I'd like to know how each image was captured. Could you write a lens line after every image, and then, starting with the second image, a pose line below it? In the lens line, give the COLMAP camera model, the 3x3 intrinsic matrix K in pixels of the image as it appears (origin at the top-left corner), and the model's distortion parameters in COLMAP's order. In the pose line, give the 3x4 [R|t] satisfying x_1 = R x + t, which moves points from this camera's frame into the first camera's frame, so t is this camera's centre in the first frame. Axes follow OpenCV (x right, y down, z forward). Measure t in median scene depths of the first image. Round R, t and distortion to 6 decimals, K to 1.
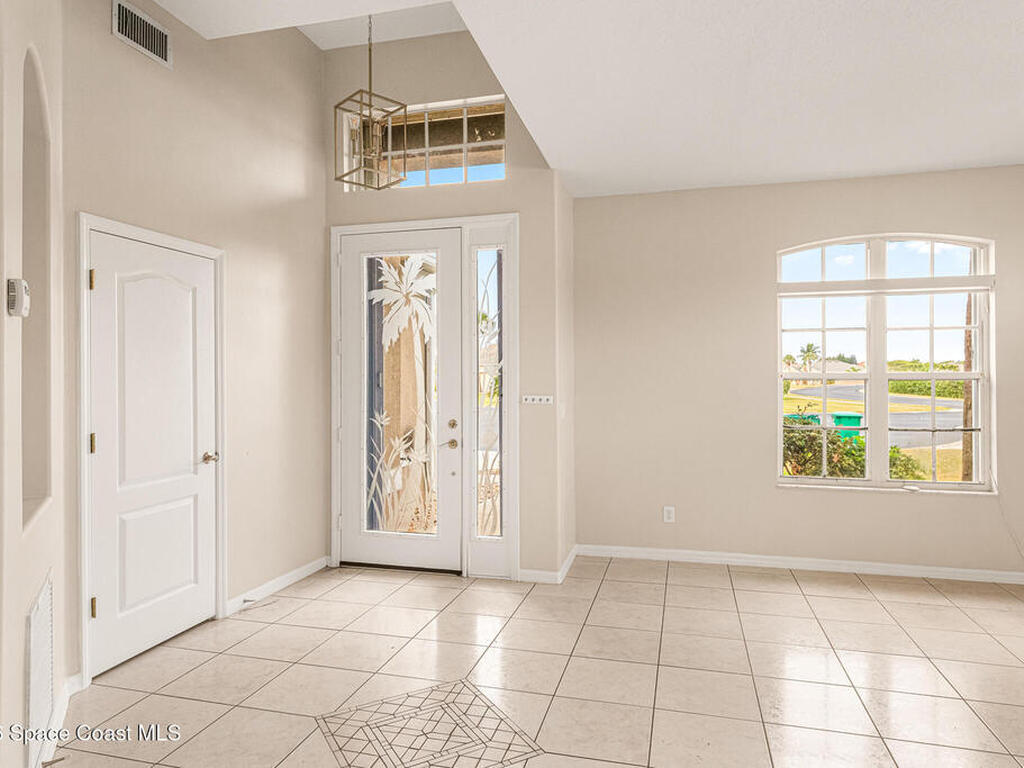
lens RADIAL K [[637.6, 0, 515.5], [0, 637.6, 373.4], [0, 0, 1]] dist [0.002179, 0.002065]
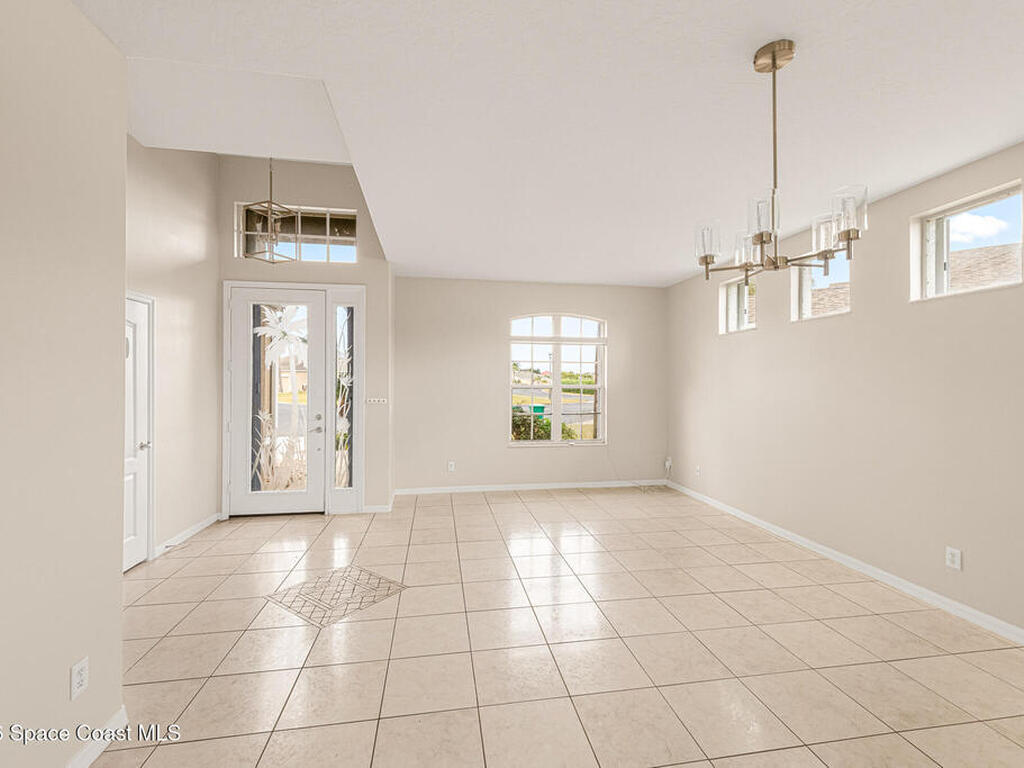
lens RADIAL K [[462.4, 0, 511.7], [0, 462.4, 384.6], [0, 0, 1]] dist [0.003598, 0.000204]
pose [[0.907606, 0.003344, 0.419809, -0.142073], [-0.009392, 0.999880, 0.012341, -0.017690], [-0.419718, -0.015143, 0.907528, -0.208594]]
